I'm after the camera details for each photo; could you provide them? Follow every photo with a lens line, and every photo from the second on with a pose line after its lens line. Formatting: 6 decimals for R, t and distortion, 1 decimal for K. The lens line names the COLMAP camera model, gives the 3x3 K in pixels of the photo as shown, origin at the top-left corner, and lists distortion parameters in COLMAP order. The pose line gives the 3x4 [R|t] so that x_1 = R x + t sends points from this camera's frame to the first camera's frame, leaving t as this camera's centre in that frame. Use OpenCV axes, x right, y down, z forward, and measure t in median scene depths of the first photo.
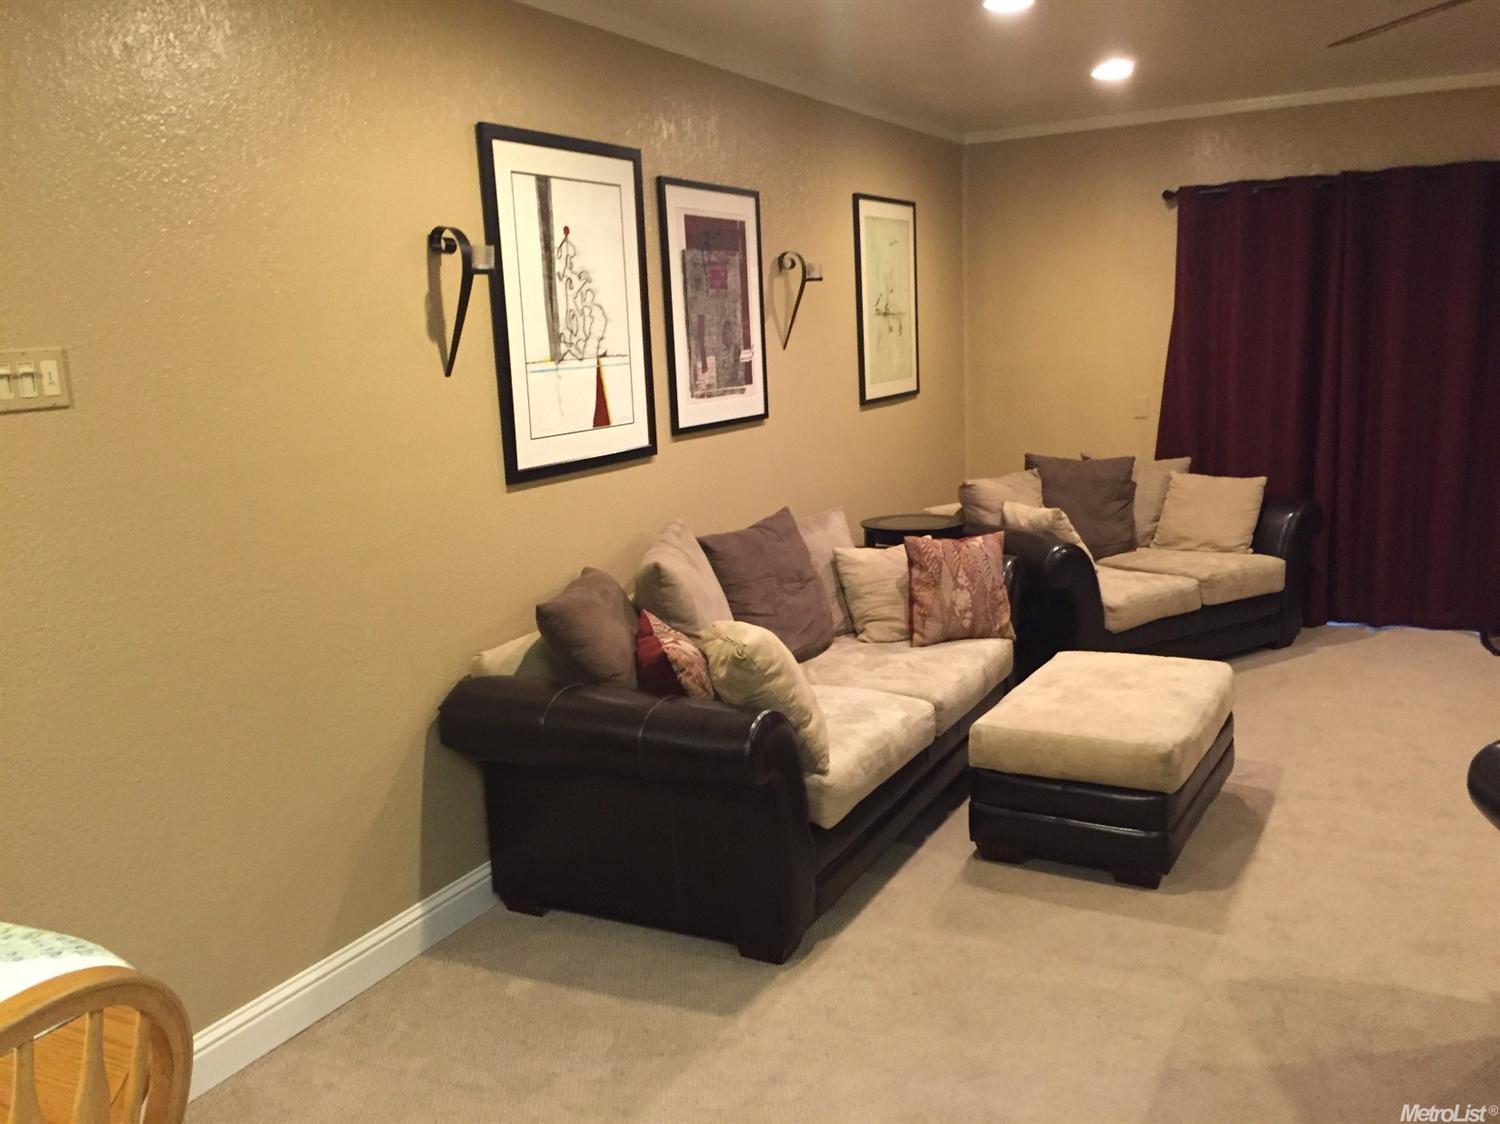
lens RADIAL K [[1288.5, 0, 750.4], [0, 1288.5, 563.3], [0, 0, 1]] dist [0.068759, -0.062039]
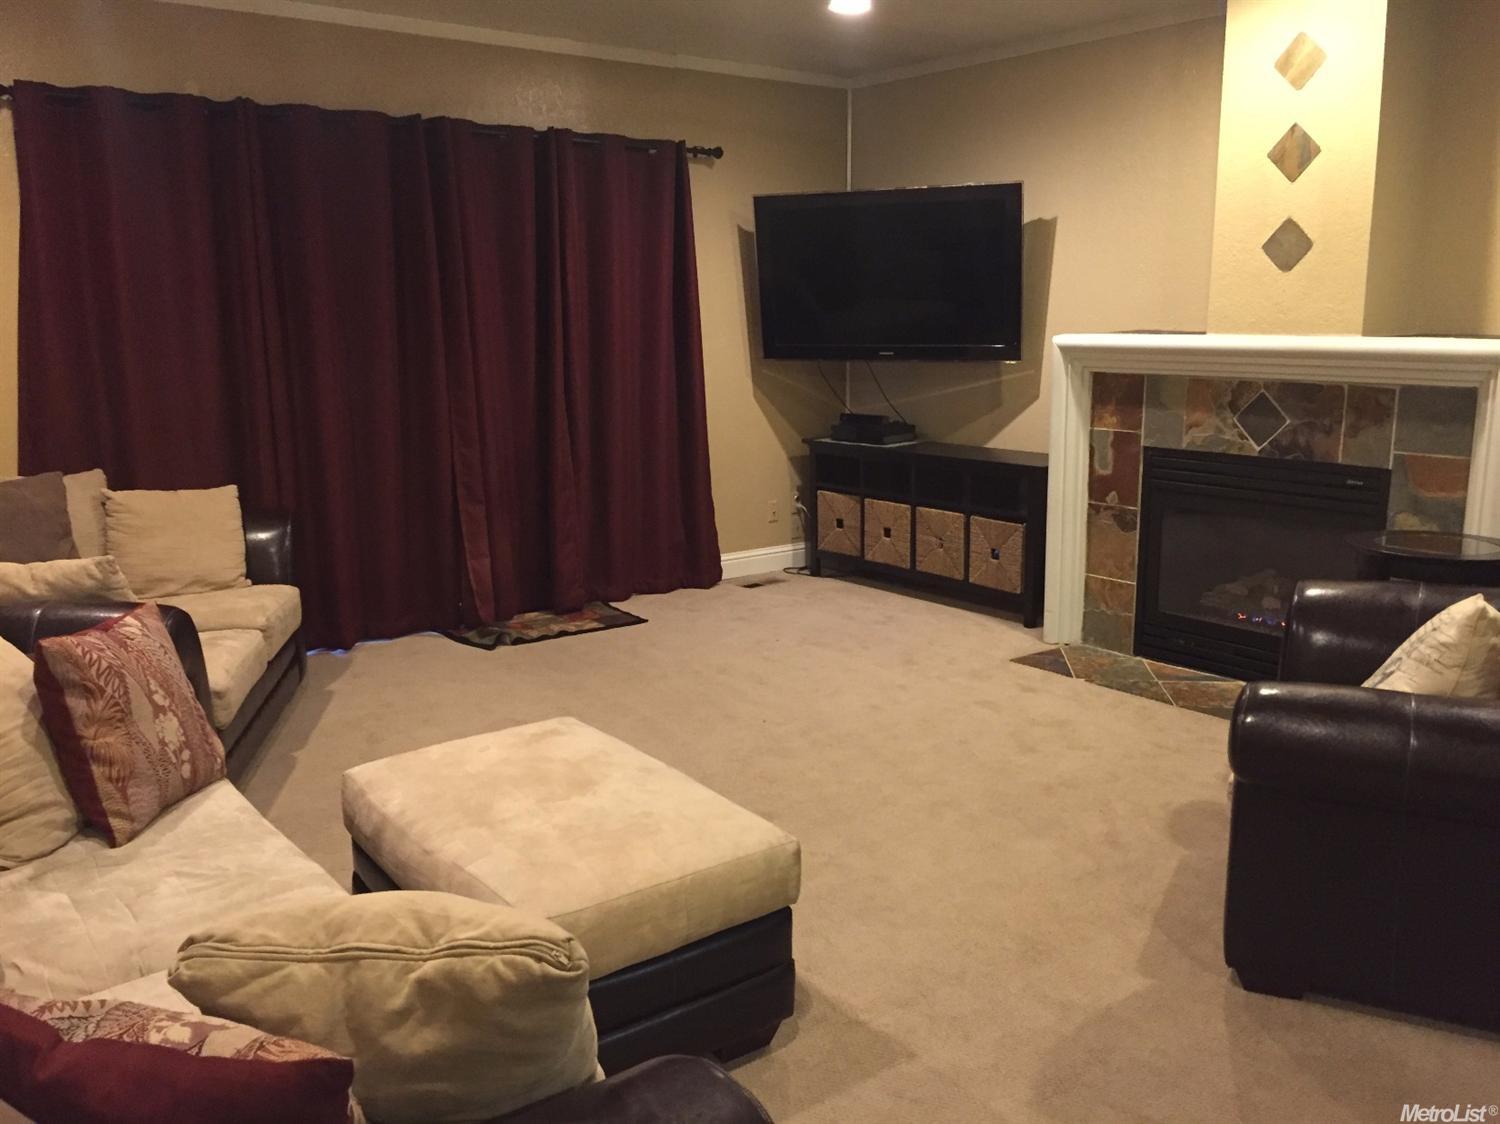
lens RADIAL K [[1288.5, 0, 751.7], [0, 1288.5, 563.2], [0, 0, 1]] dist [0.068759, -0.062039]
pose [[0.409884, -0.139568, 0.901396, -0.226629], [0.148836, 0.985213, 0.084868, -0.053119], [-0.899913, 0.099374, 0.424596, 0.531946]]
